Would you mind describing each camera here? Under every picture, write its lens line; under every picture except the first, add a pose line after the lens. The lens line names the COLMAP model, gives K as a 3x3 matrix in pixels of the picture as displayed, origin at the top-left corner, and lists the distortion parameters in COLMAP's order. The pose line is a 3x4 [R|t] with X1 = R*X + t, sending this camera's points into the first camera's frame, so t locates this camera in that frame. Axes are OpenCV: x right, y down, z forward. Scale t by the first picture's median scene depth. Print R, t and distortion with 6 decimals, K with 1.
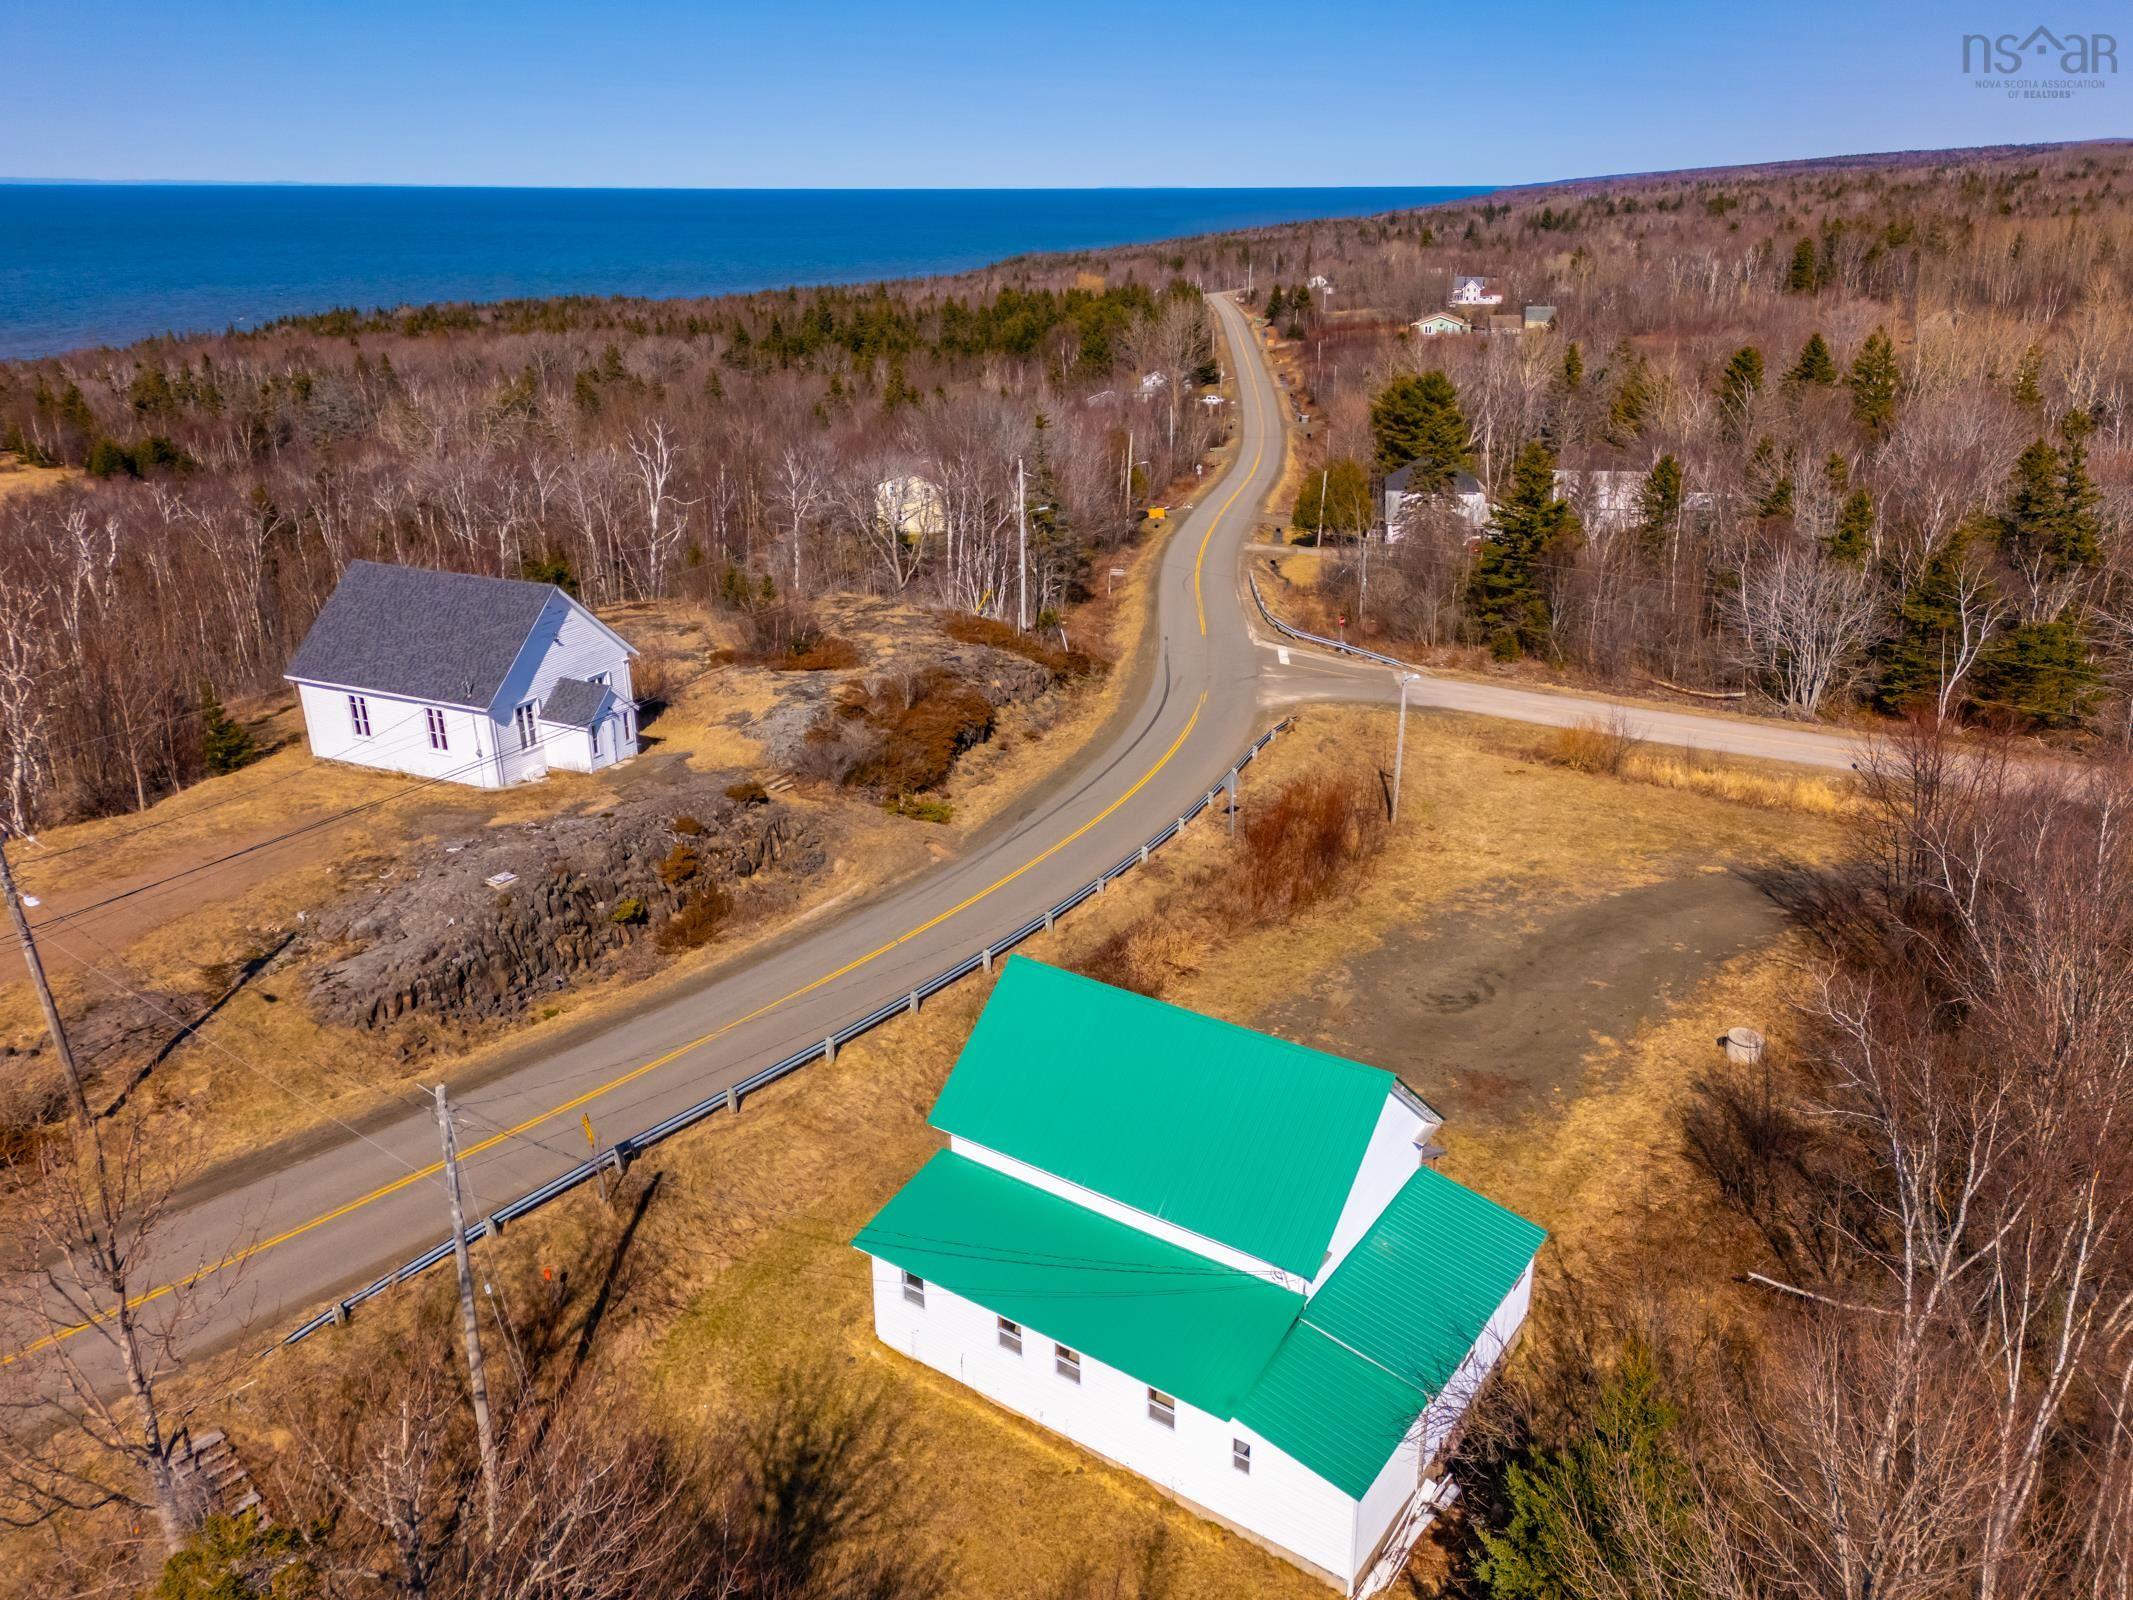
lens RADIAL K [[1602.5, 0, 1066.5], [0, 1602.5, 800.0], [0, 0, 1]] dist [0.096645, -0.107296]
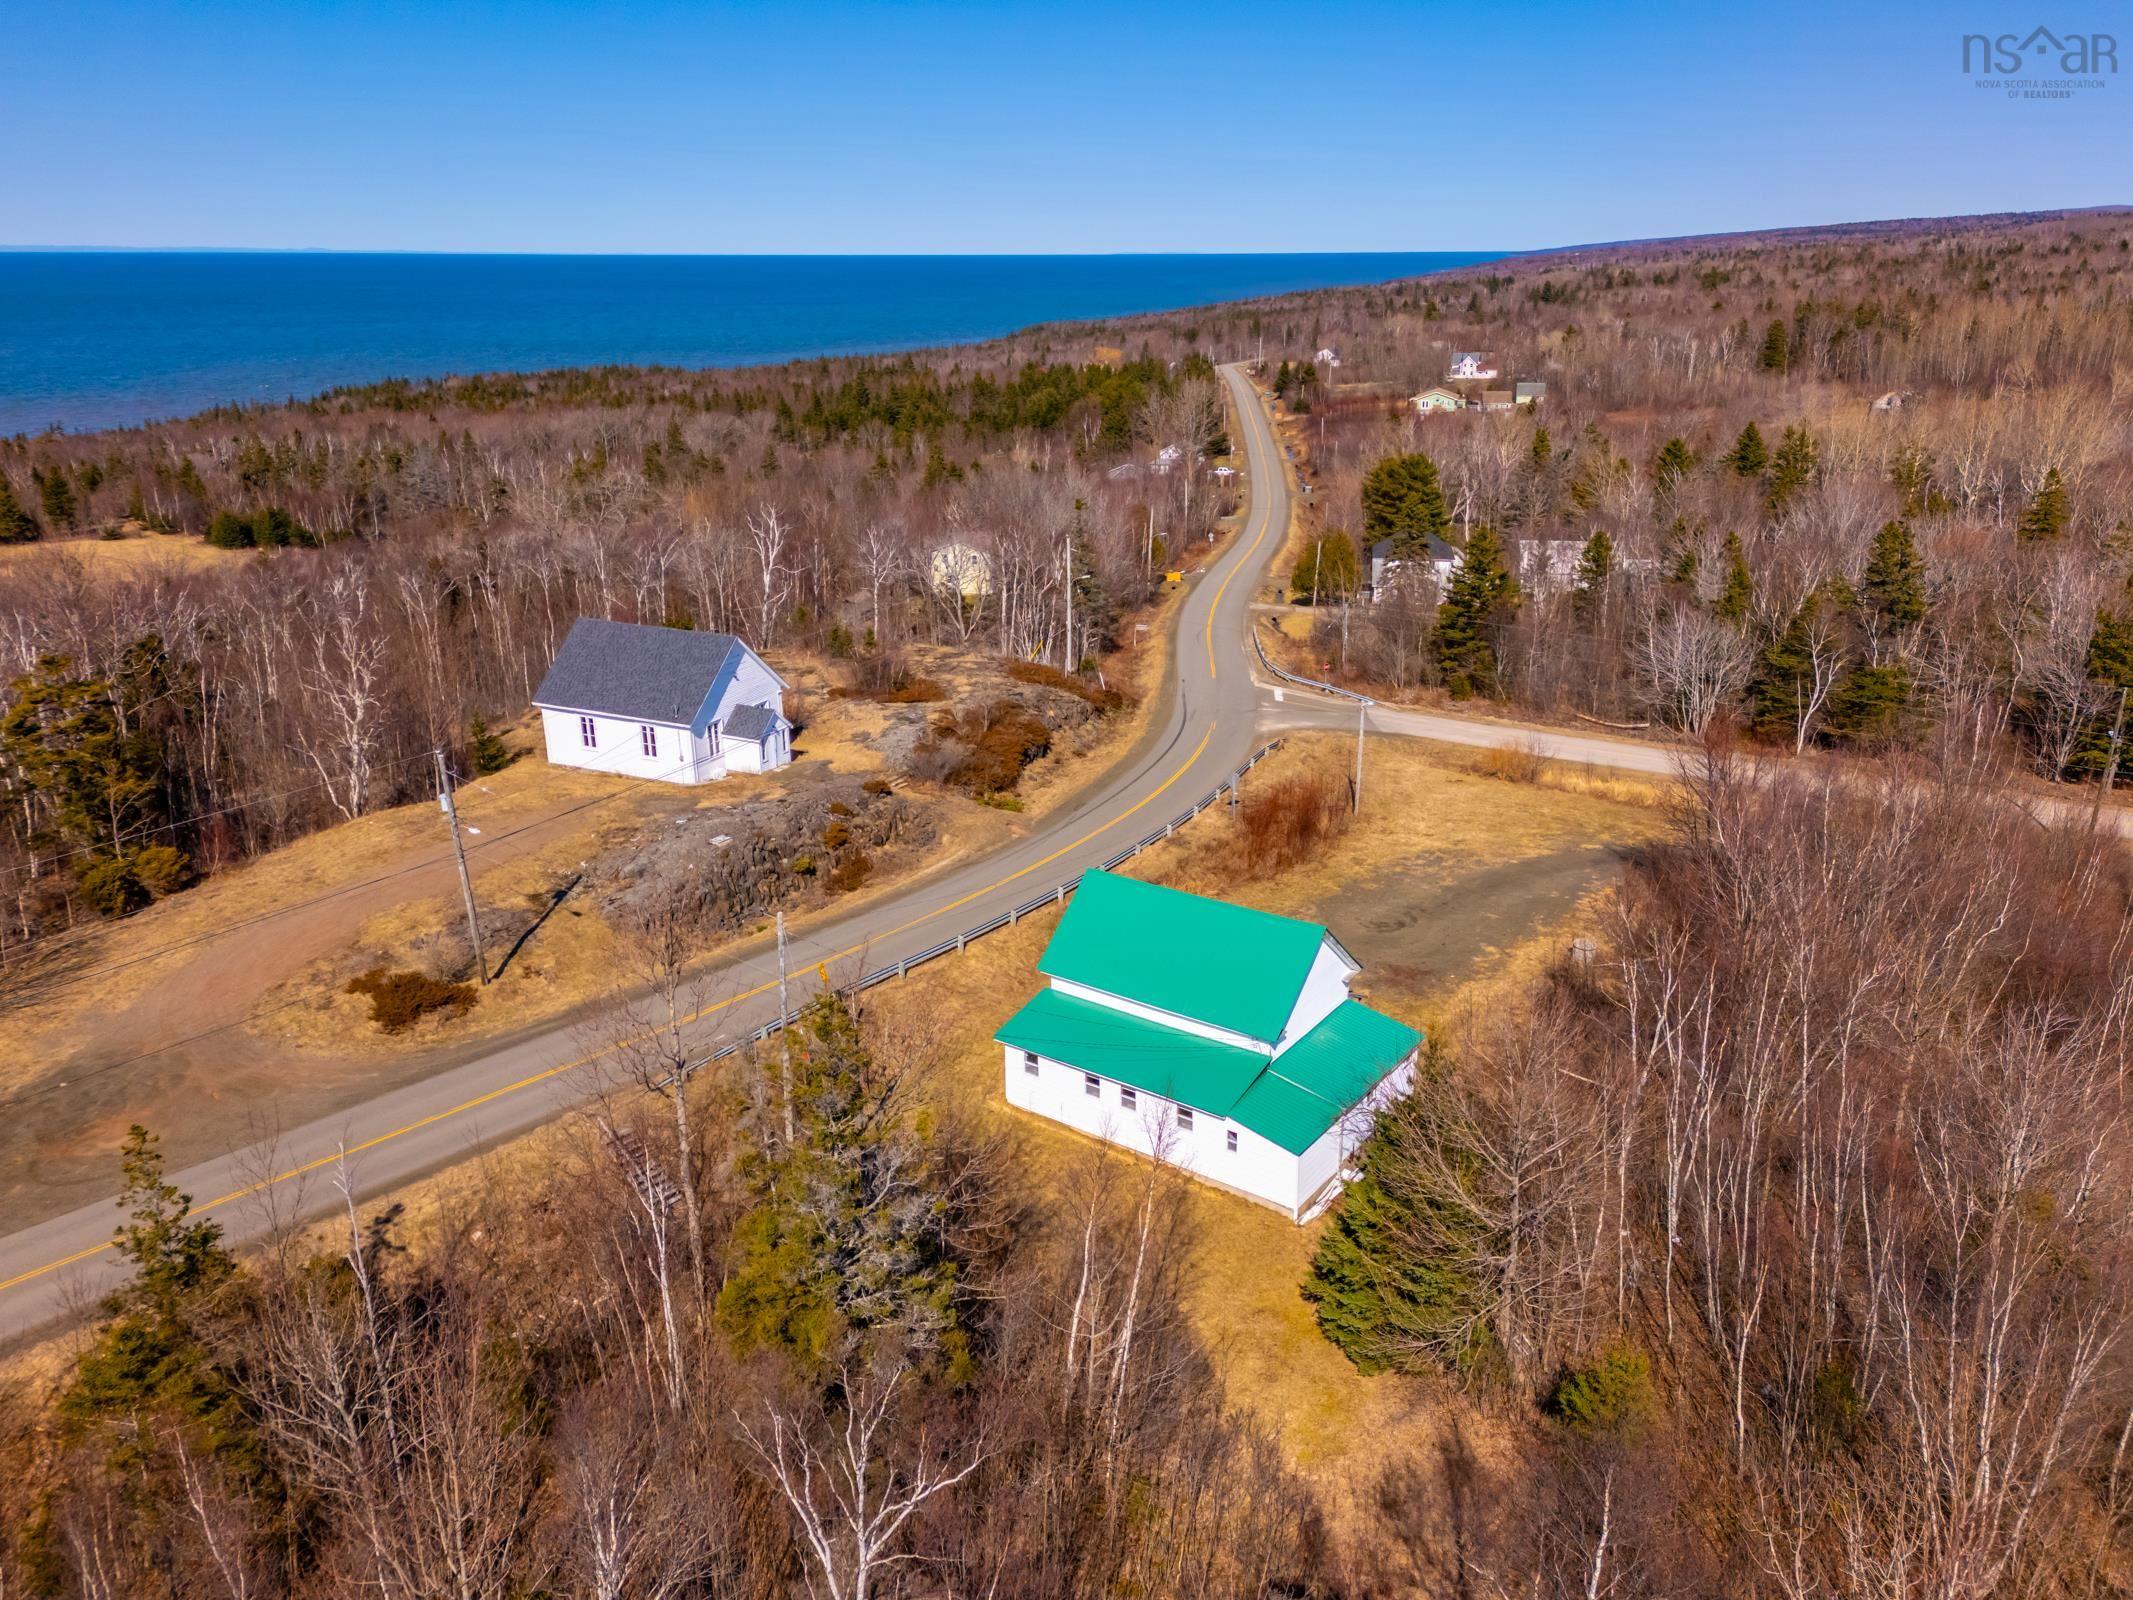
lens RADIAL K [[1602.5, 0, 1066.5], [0, 1602.5, 800.0], [0, 0, 1]] dist [0.096645, -0.107296]
pose [[0.999962, 0.001847, -0.008520, -0.019025], [-0.002145, 0.999383, -0.035053, 0.038380], [0.008450, 0.035070, 0.999349, -0.255605]]
